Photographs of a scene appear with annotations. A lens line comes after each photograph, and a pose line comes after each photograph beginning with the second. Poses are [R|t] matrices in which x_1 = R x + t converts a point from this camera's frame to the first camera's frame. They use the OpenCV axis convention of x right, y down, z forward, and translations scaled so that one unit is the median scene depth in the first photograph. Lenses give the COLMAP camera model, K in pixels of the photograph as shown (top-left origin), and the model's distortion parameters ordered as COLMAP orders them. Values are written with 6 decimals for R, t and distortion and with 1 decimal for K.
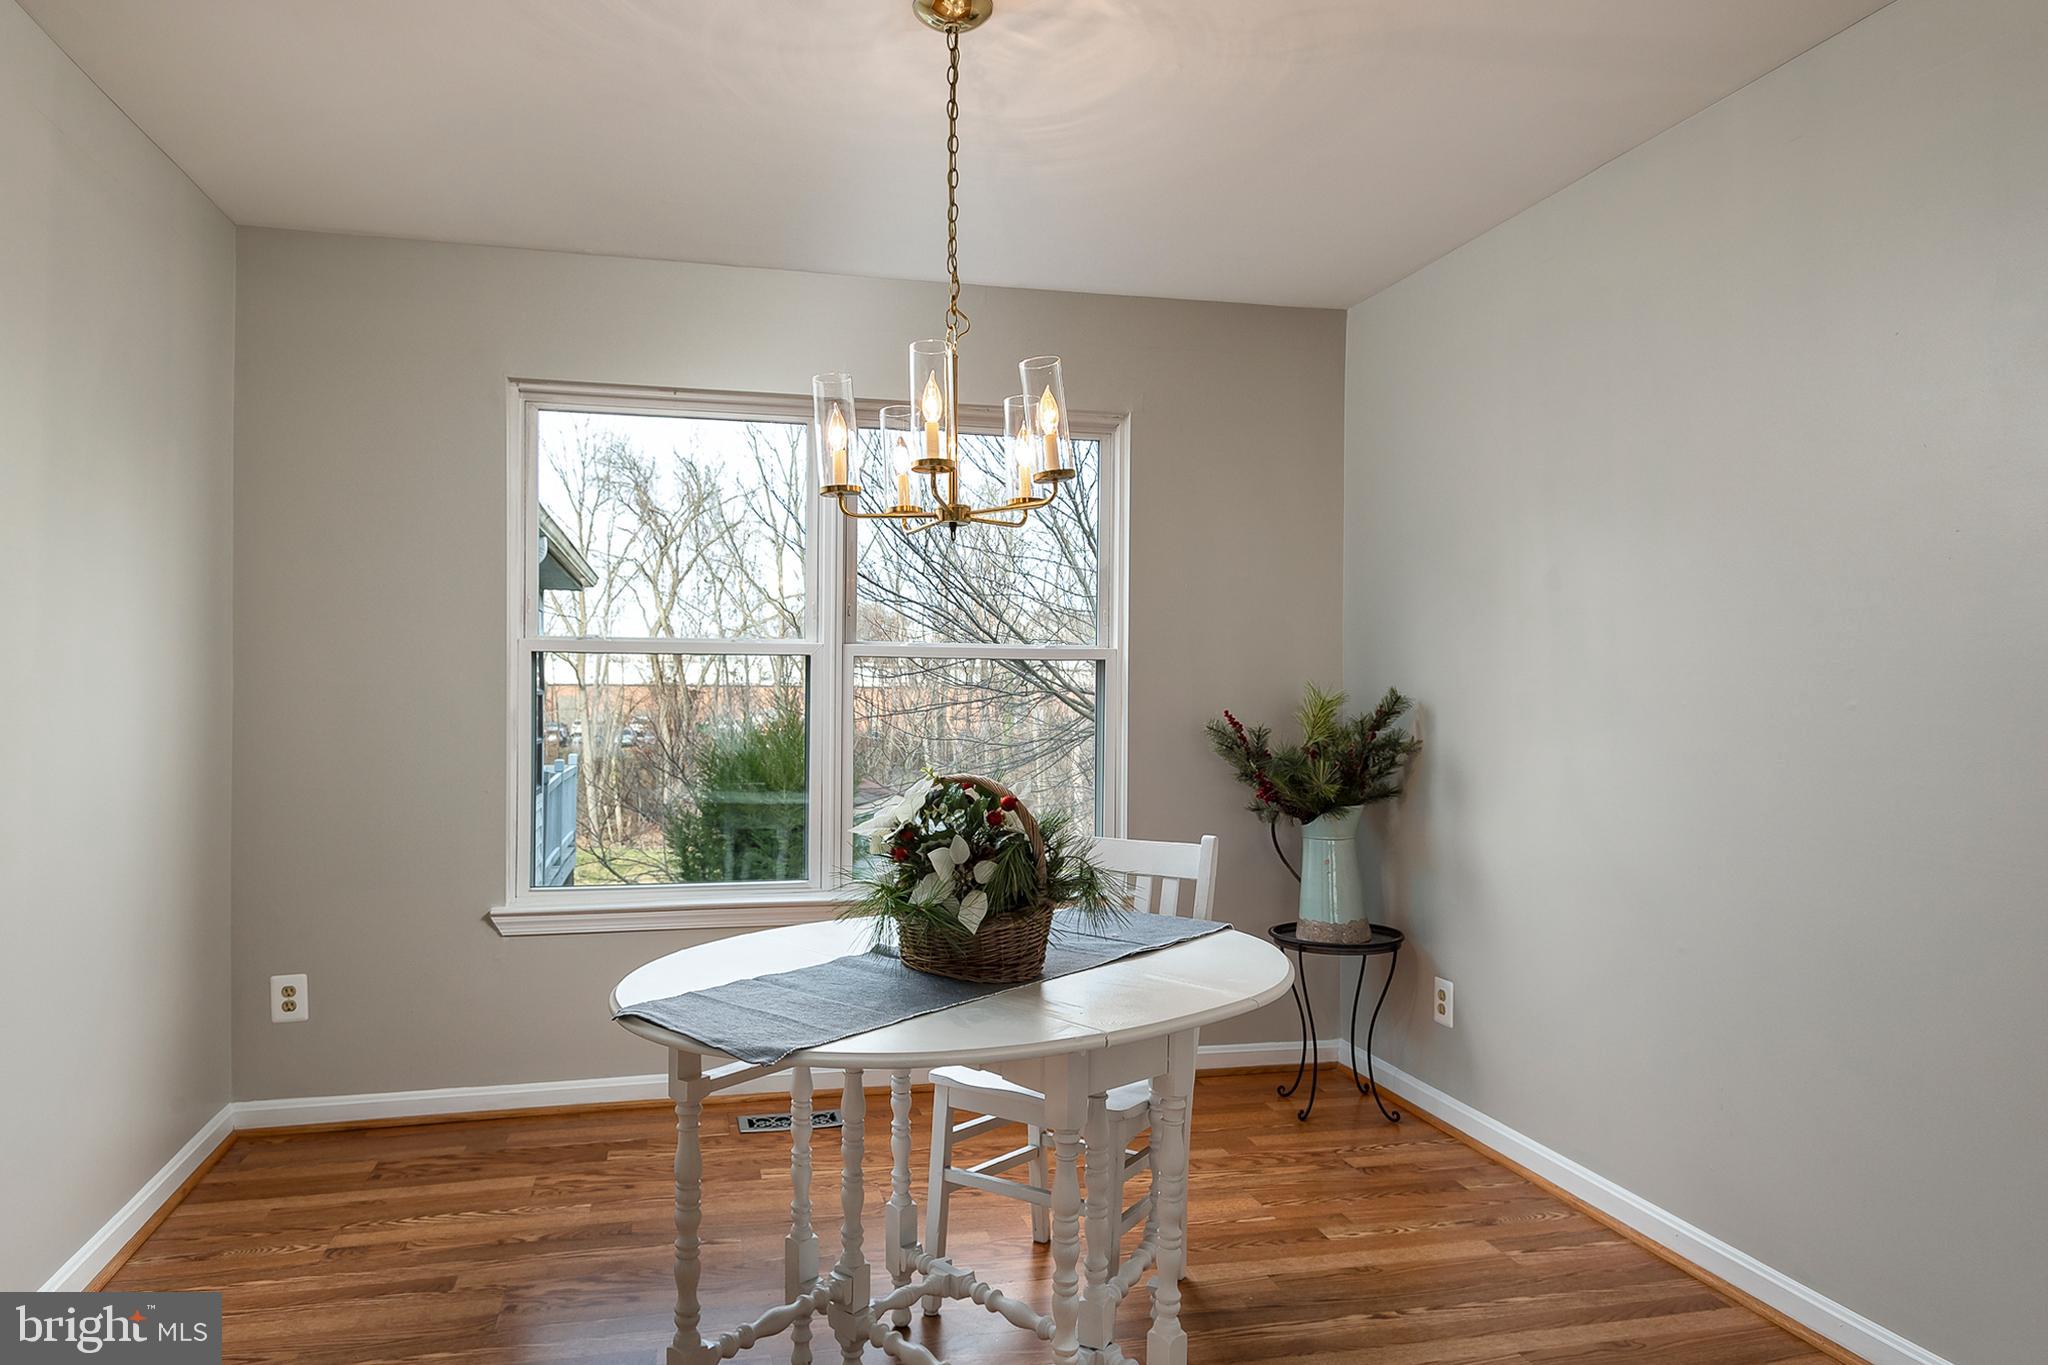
lens RADIAL K [[1247.6, 0, 1013.8], [0, 1247.6, 681.5], [0, 0, 1]] dist [0.024708, -0.017068]
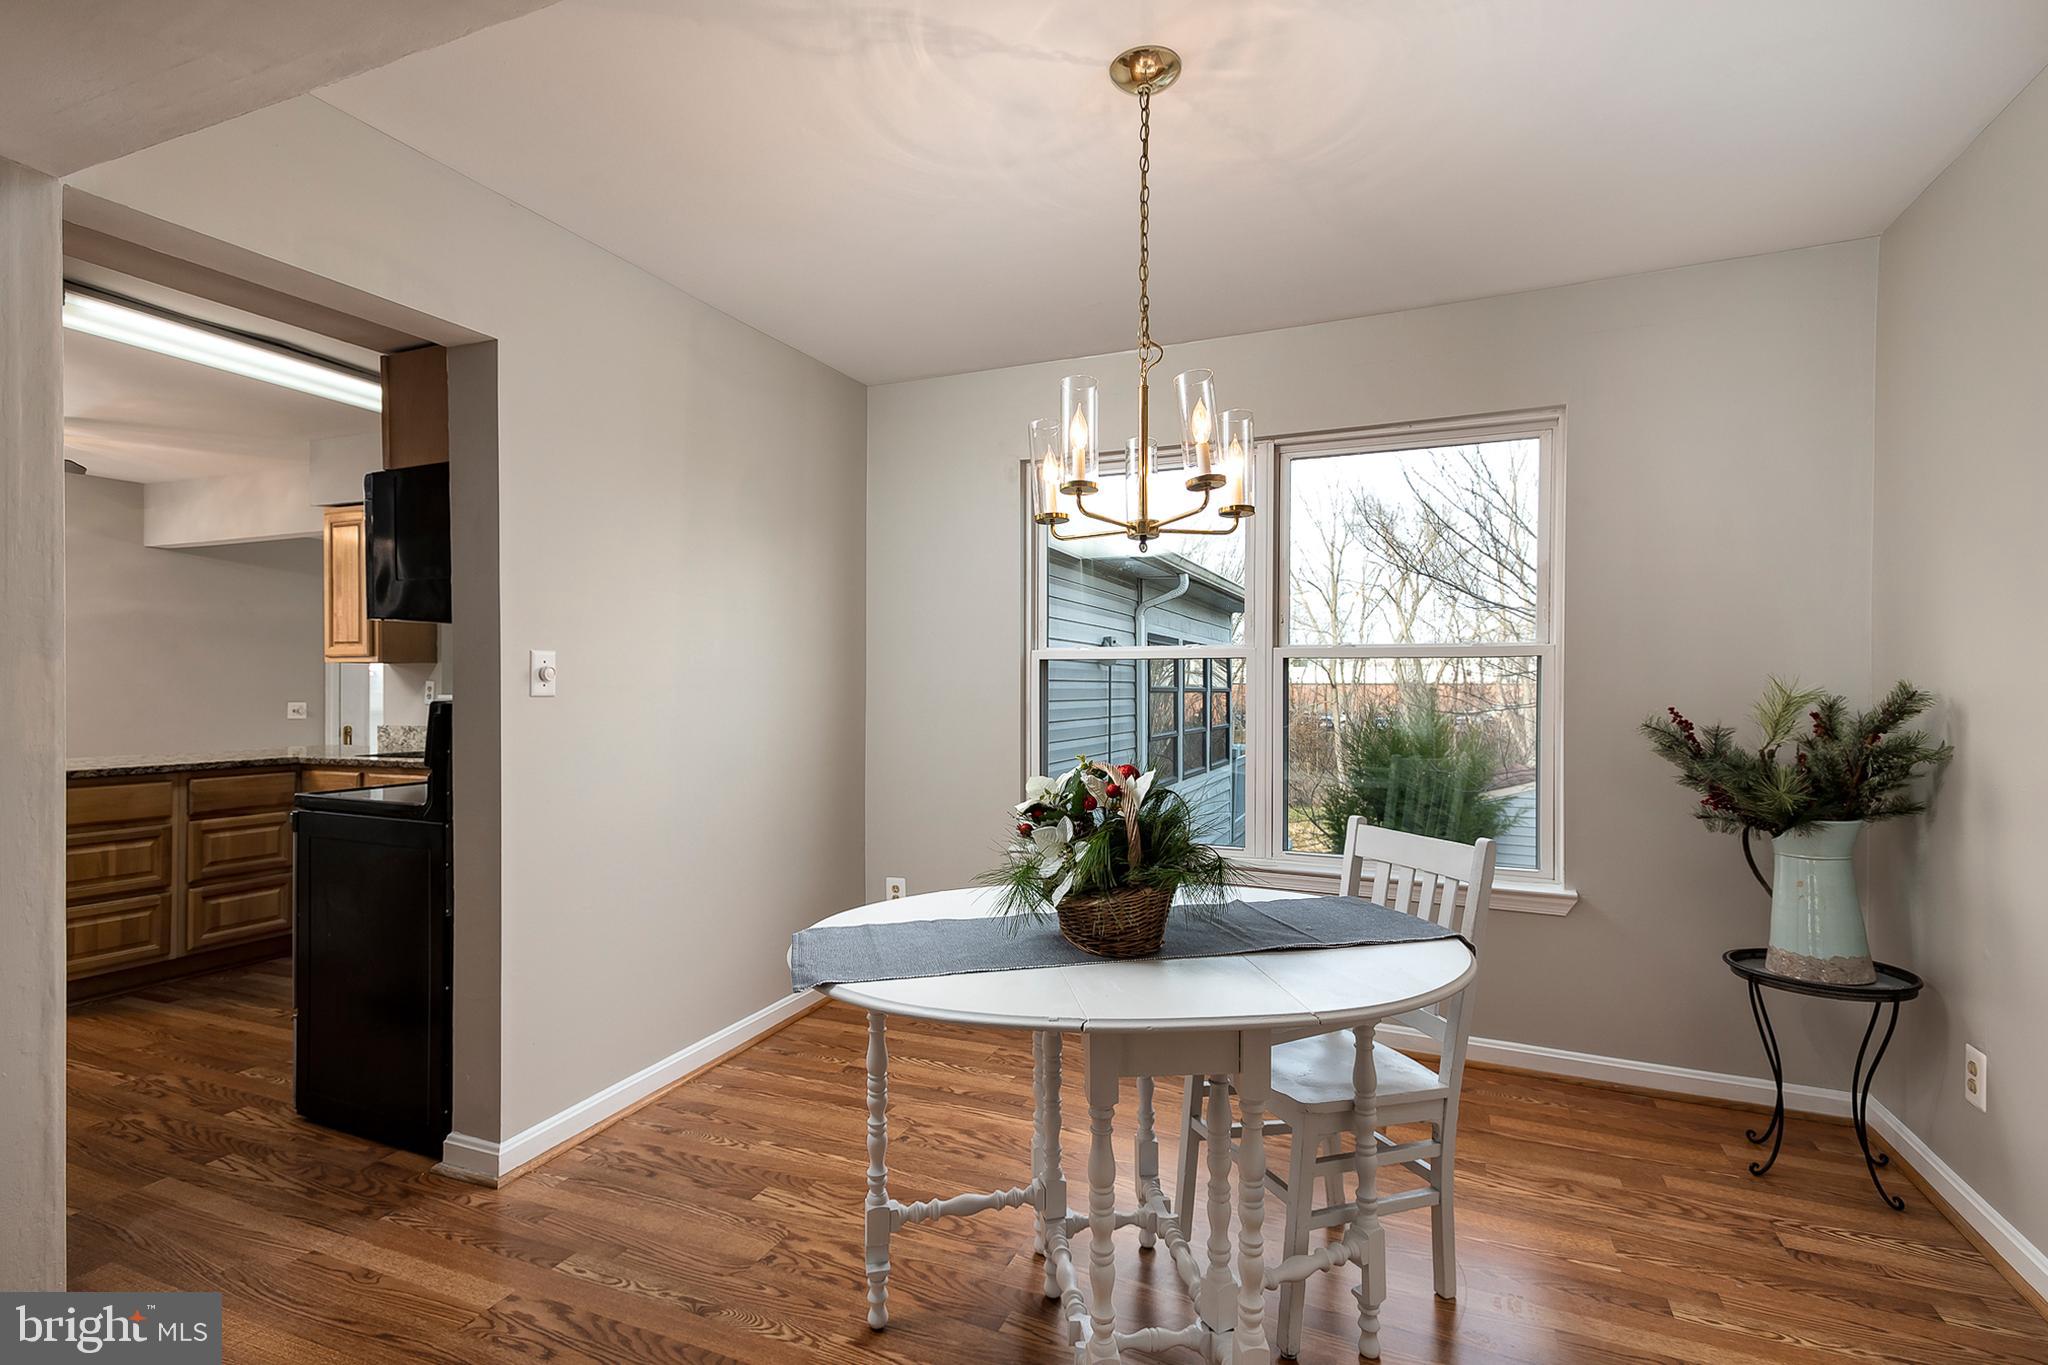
lens RADIAL K [[971.6, 0, 1035.9], [0, 971.6, 682.0], [0, 0, 1]] dist [0.021021, -0.004391]
pose [[0.810770, -0.007858, -0.585313, 0.228693], [0.008037, 0.999965, -0.002292, 0.002500], [0.585310, -0.002846, 0.810804, 0.146131]]
